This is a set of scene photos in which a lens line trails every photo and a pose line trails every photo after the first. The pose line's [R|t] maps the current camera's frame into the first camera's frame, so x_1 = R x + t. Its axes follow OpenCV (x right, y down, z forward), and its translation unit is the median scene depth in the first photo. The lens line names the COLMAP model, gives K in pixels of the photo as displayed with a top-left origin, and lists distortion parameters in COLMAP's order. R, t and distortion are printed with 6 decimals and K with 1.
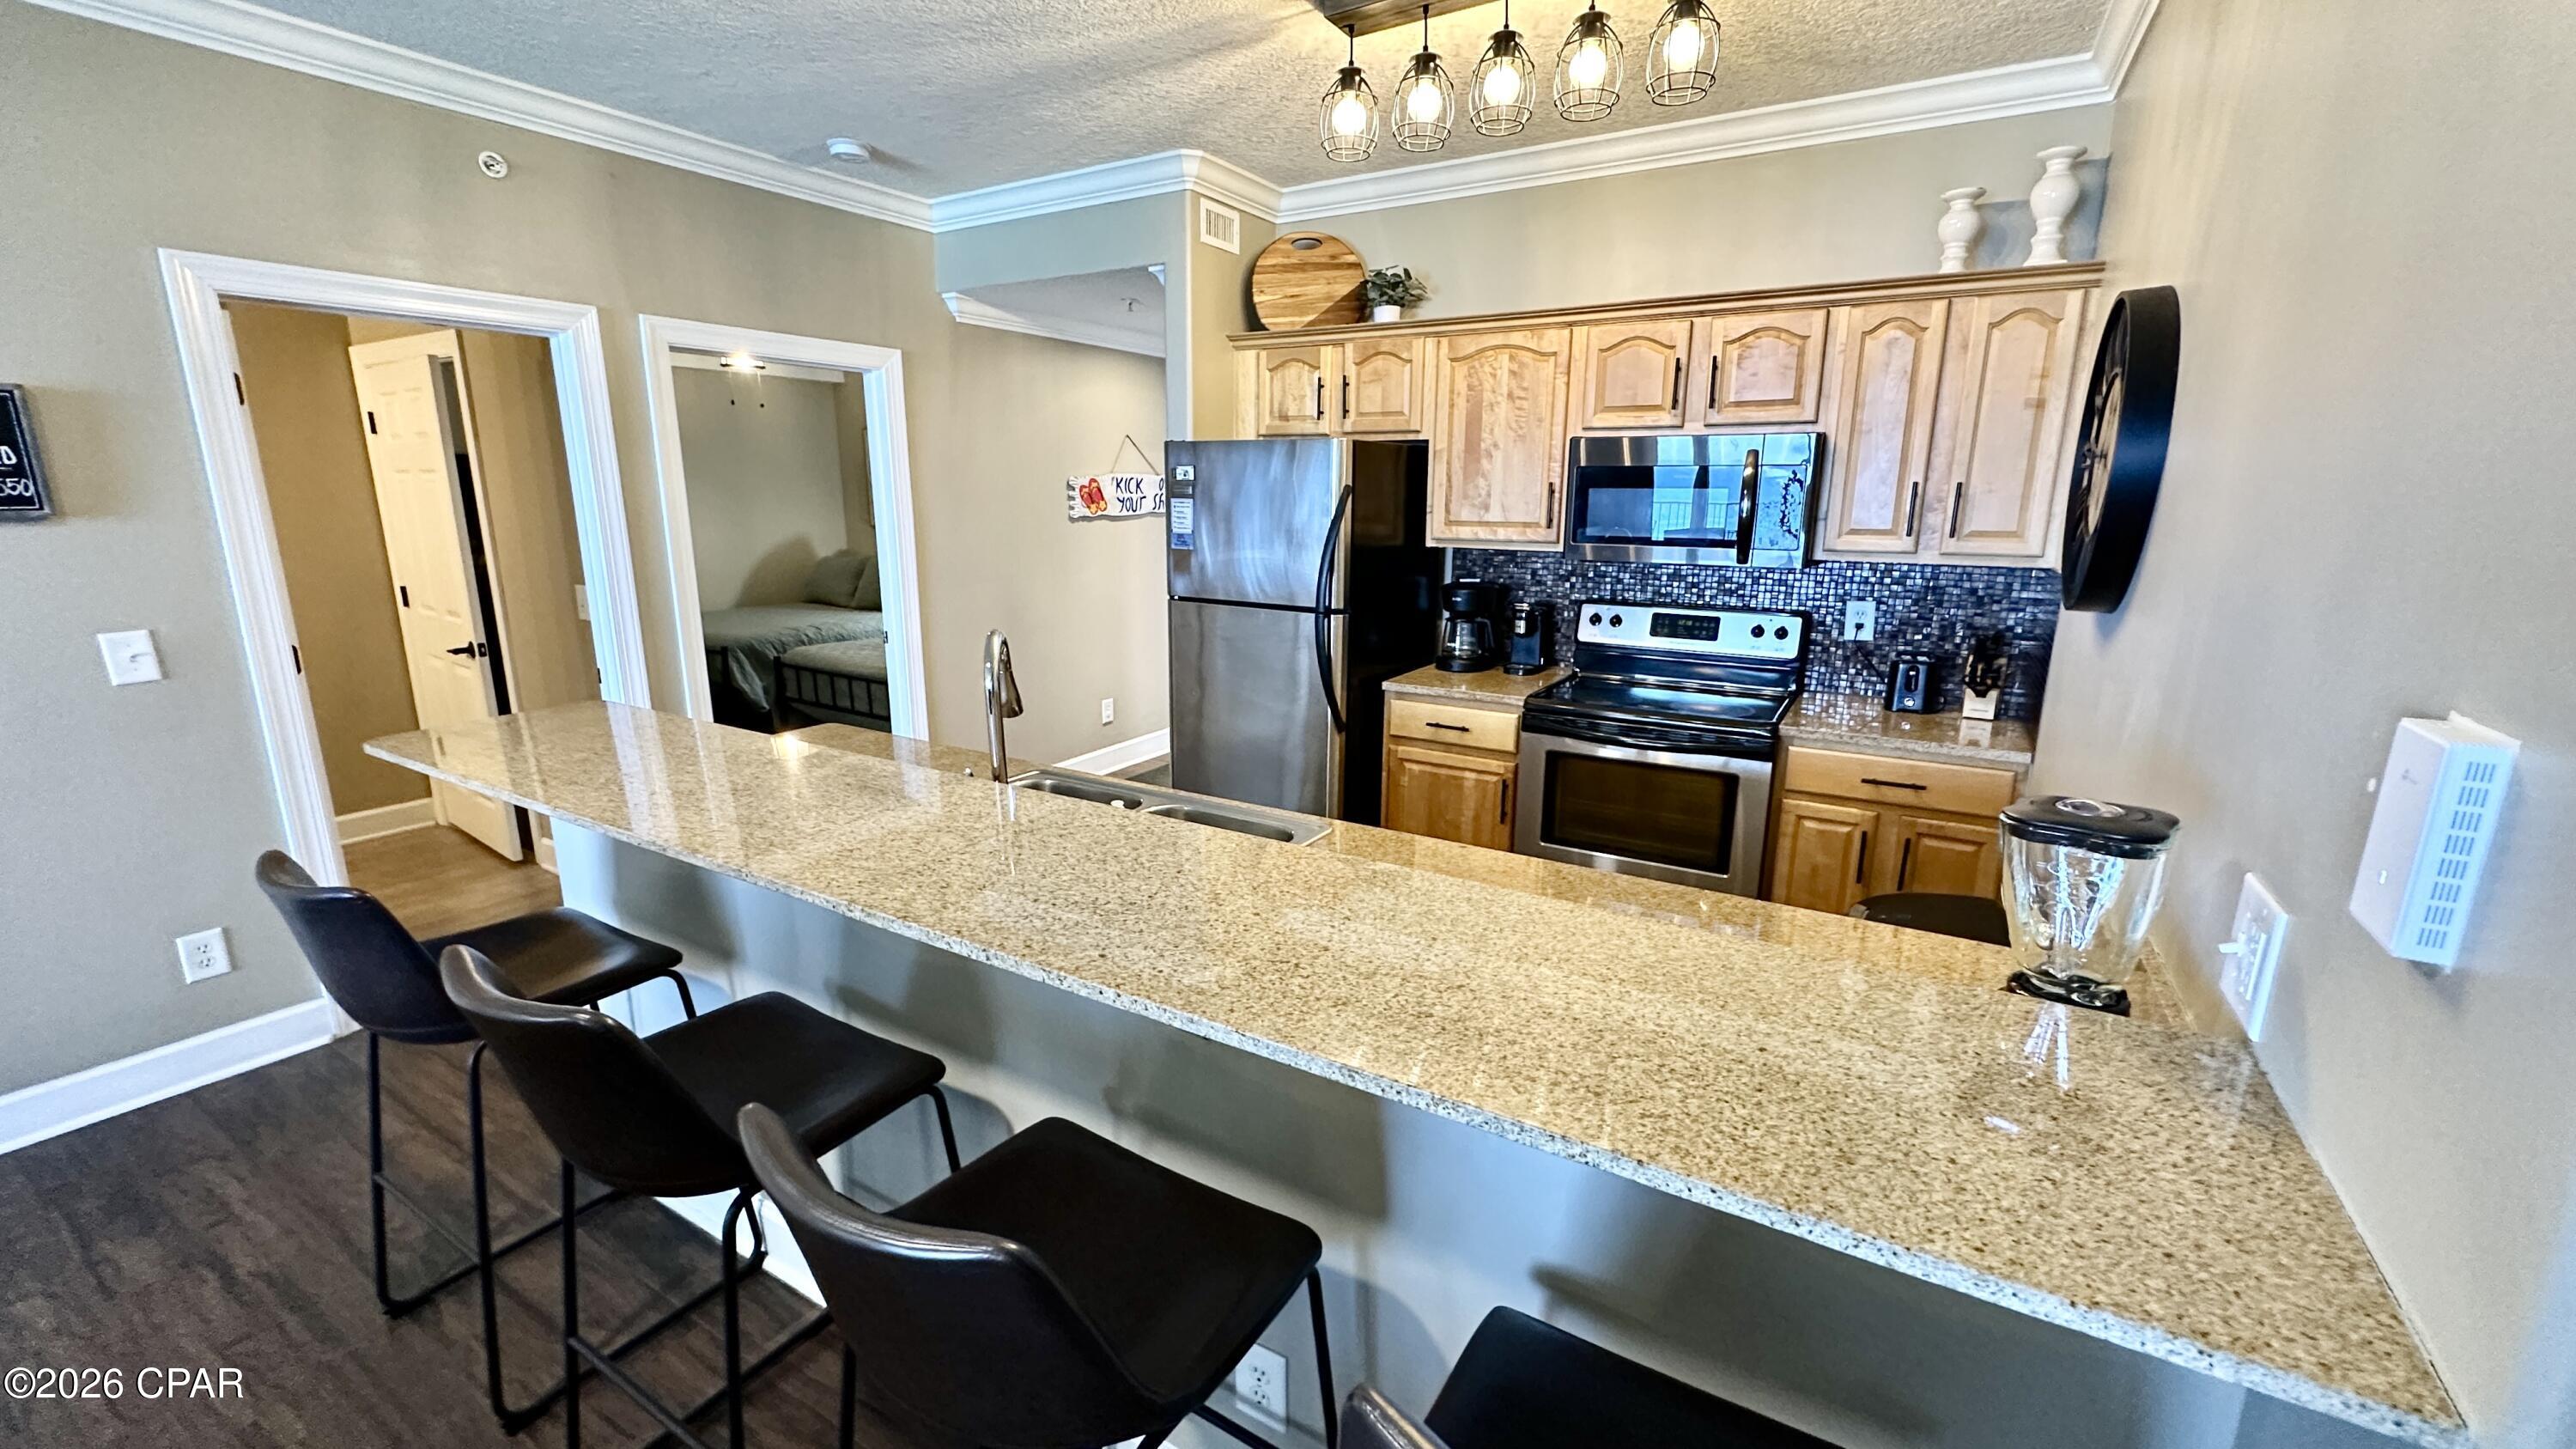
lens RADIAL K [[1026.3, 0, 1292.0], [0, 1026.3, 724.1], [0, 0, 1]] dist [-0.006430, 0.001135]
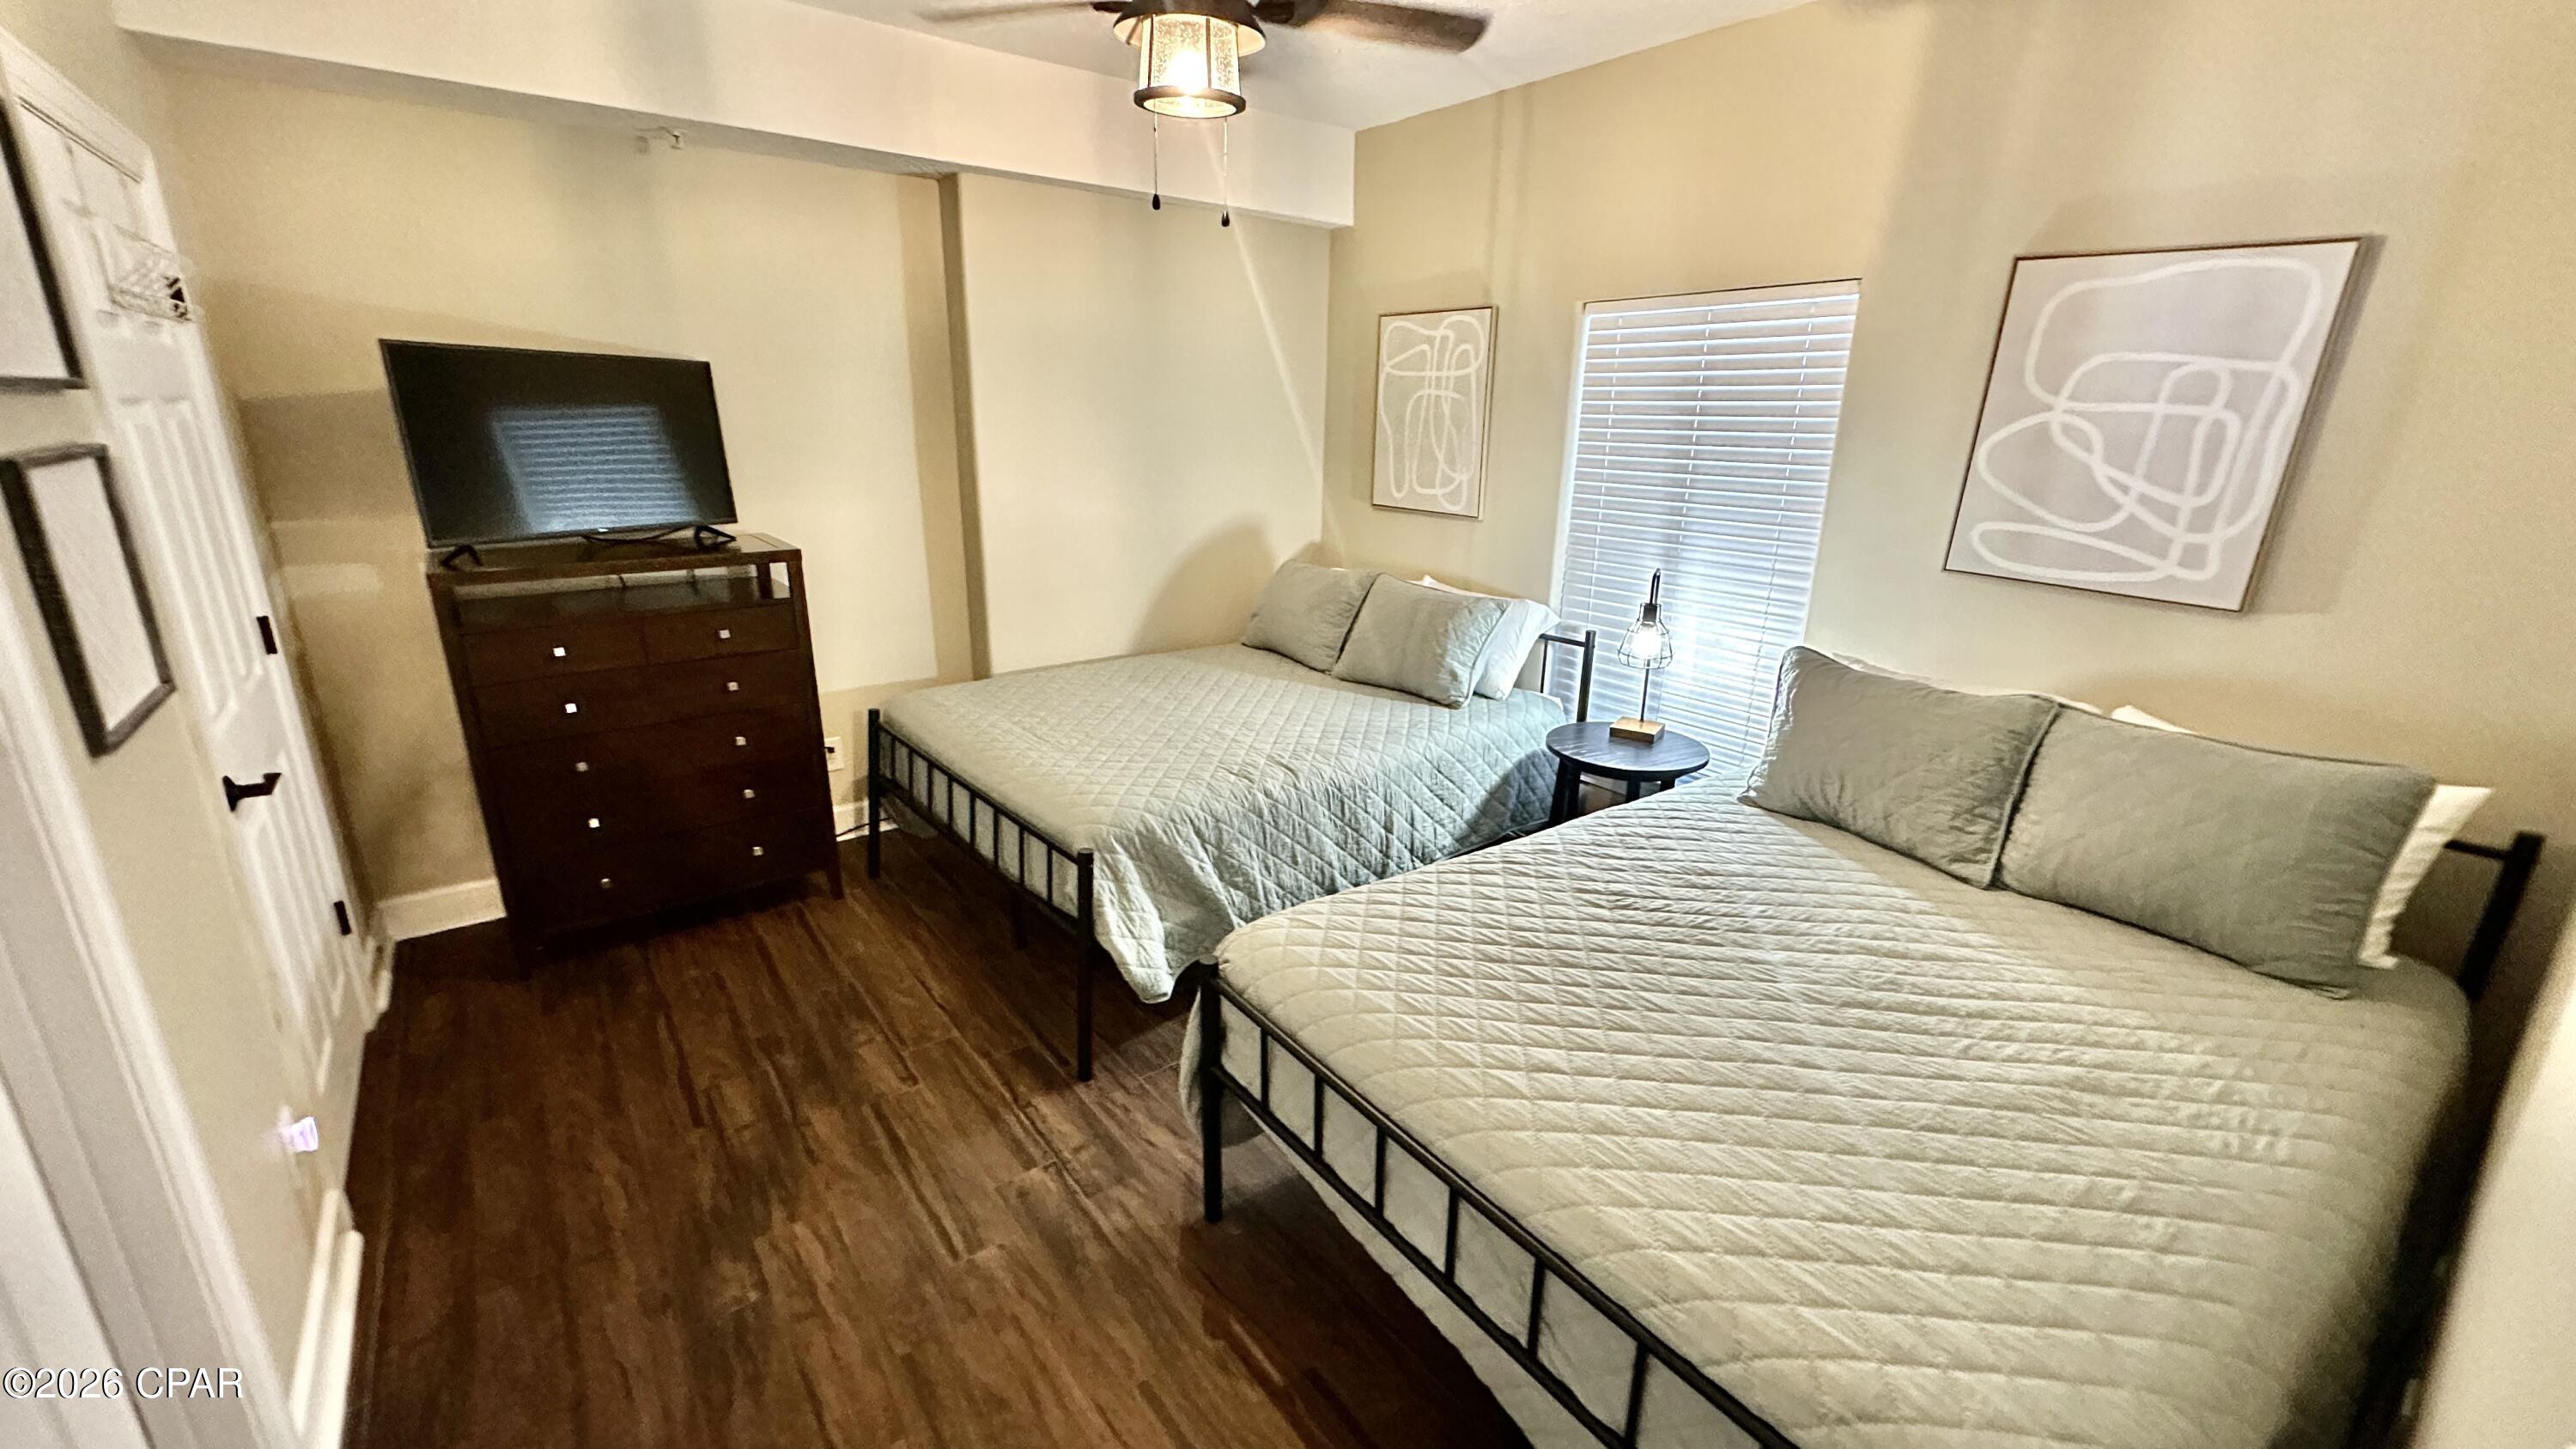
lens RADIAL K [[1026.3, 0, 1288.4], [0, 1026.3, 736.9], [0, 0, 1]] dist [-0.006430, 0.001135]
pose [[0.933006, 0.125030, -0.337444, -0.609577], [-0.099732, 0.990811, 0.091366, -0.278622], [0.345766, -0.051591, 0.936901, 1.138491]]
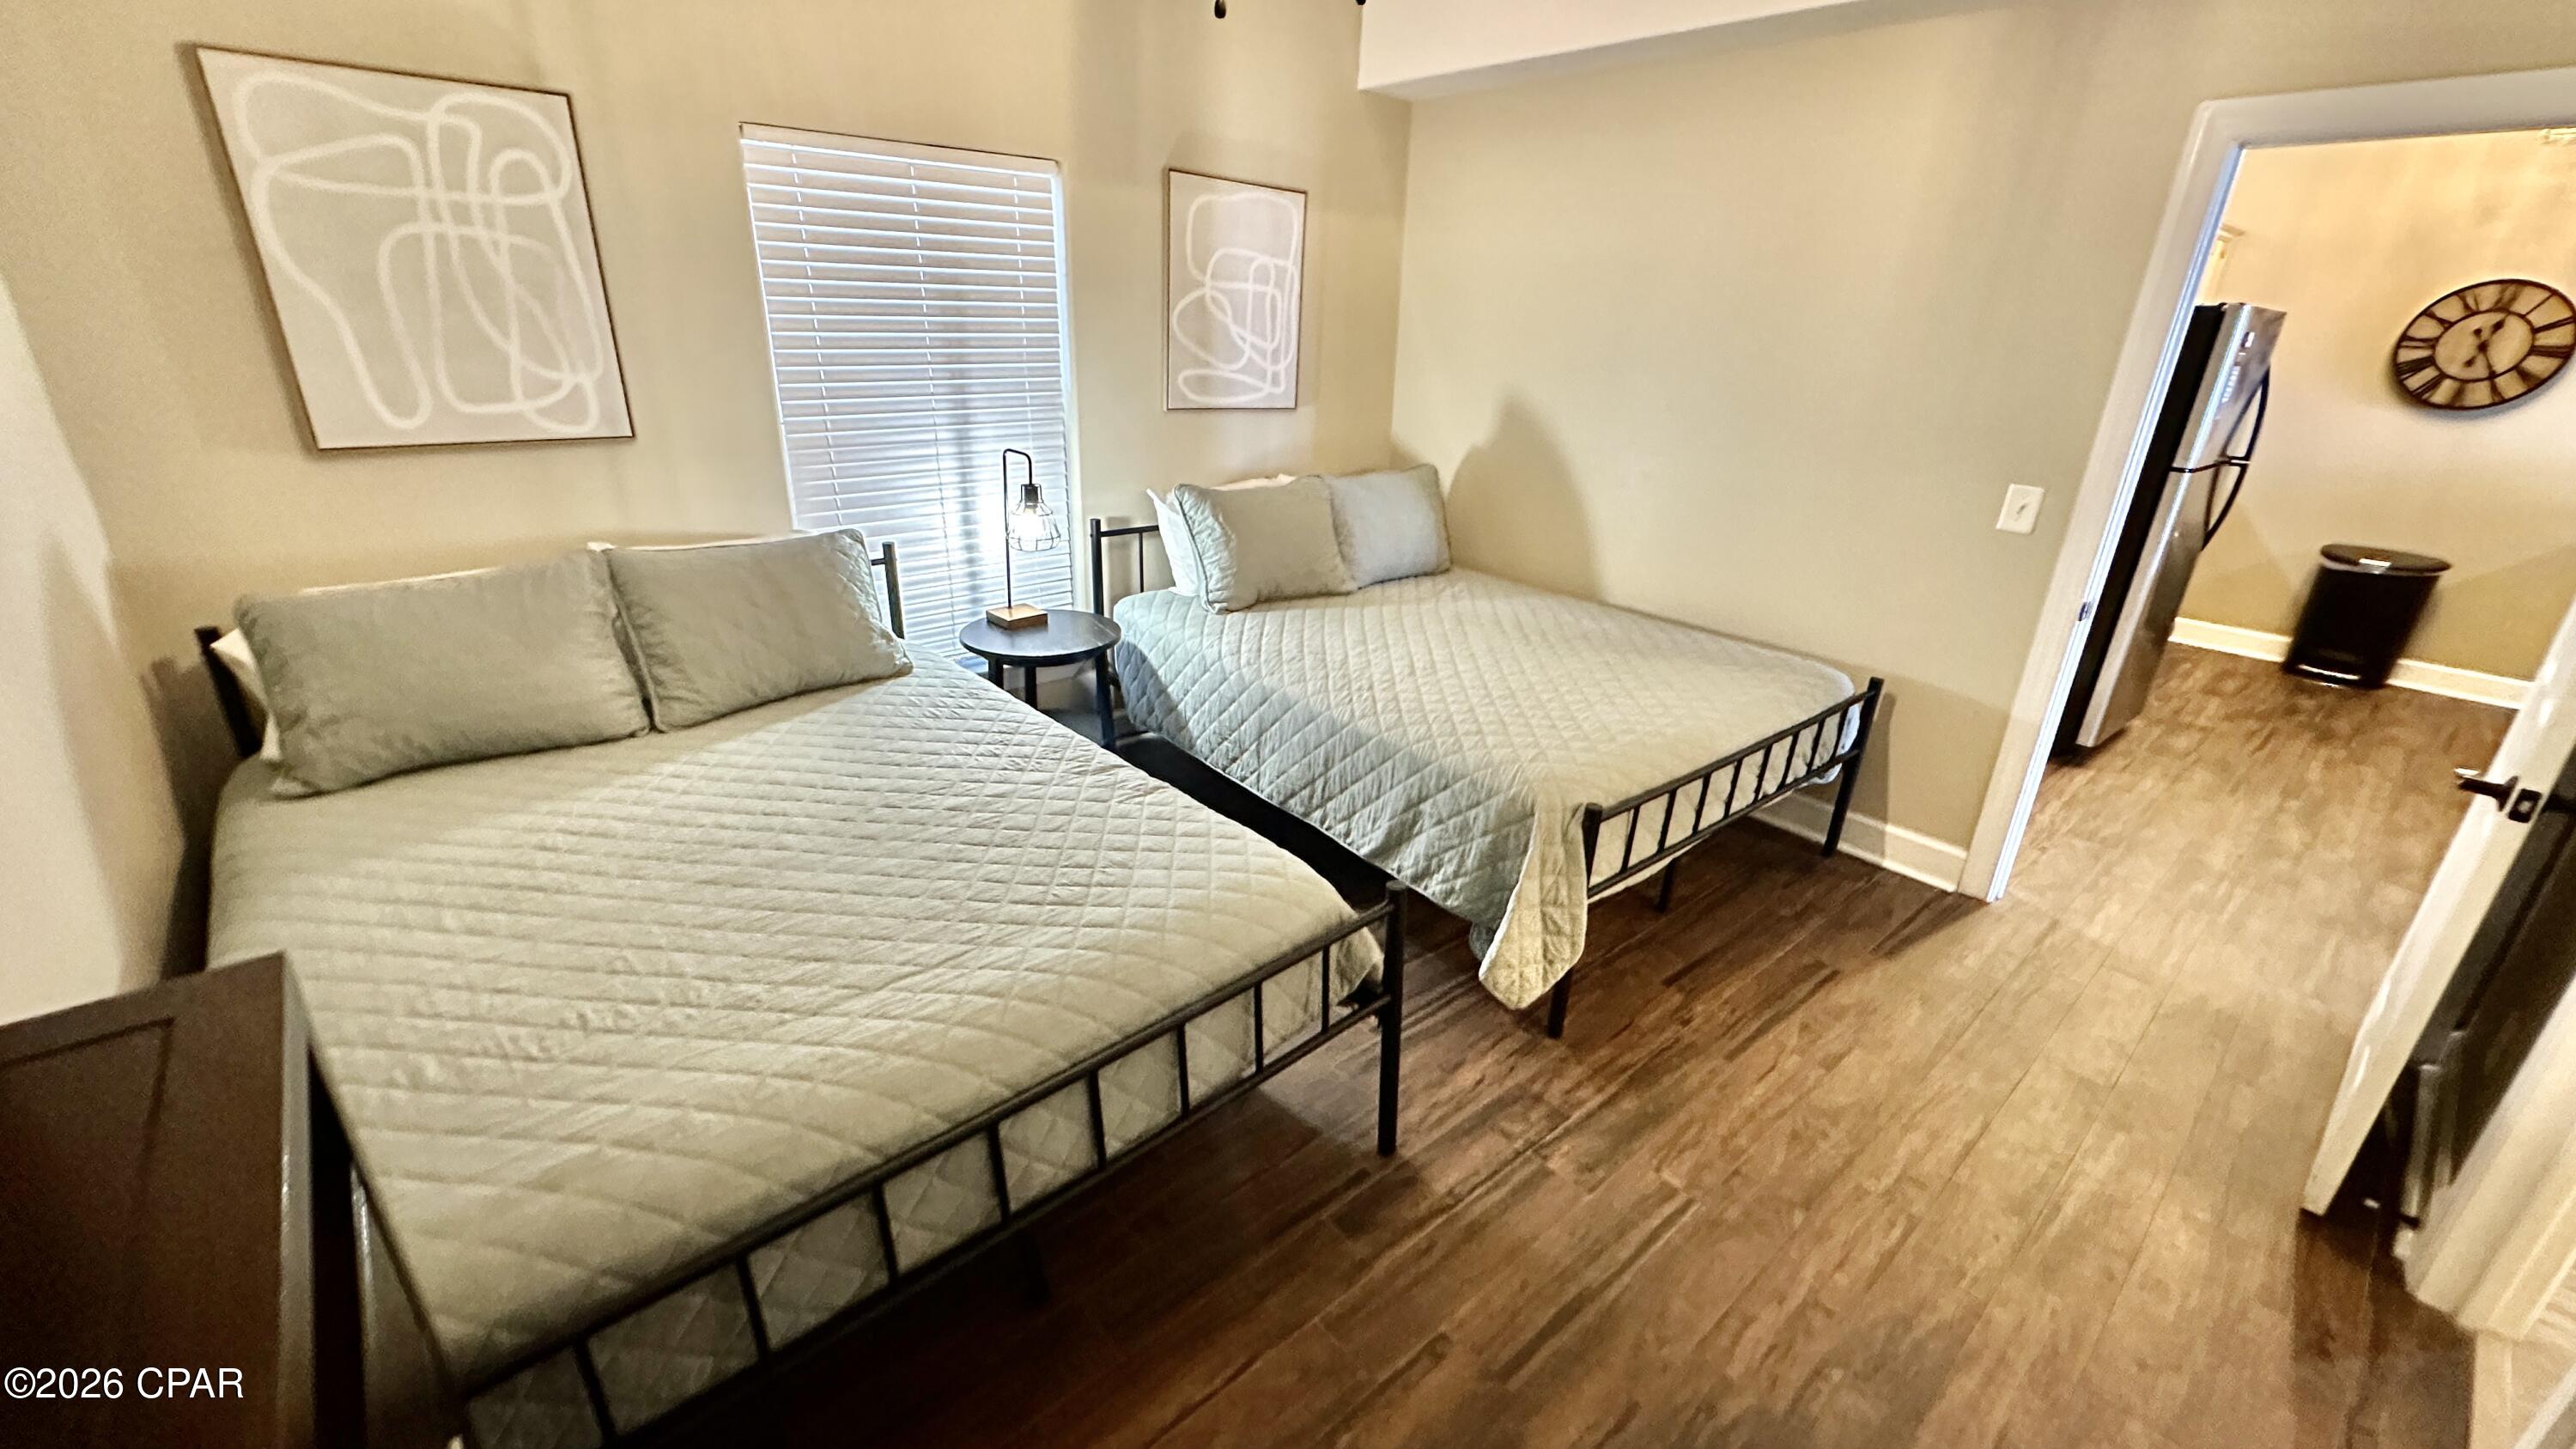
lens RADIAL K [[1026.3, 0, 1289.1], [0, 1026.3, 729.6], [0, 0, 1]] dist [-0.006430, 0.001135]
pose [[0.301088, -0.354533, 0.885241, -1.435956], [0.185010, 0.932398, 0.310493, -0.382325], [-0.935477, 0.070292, 0.346326, 1.600026]]
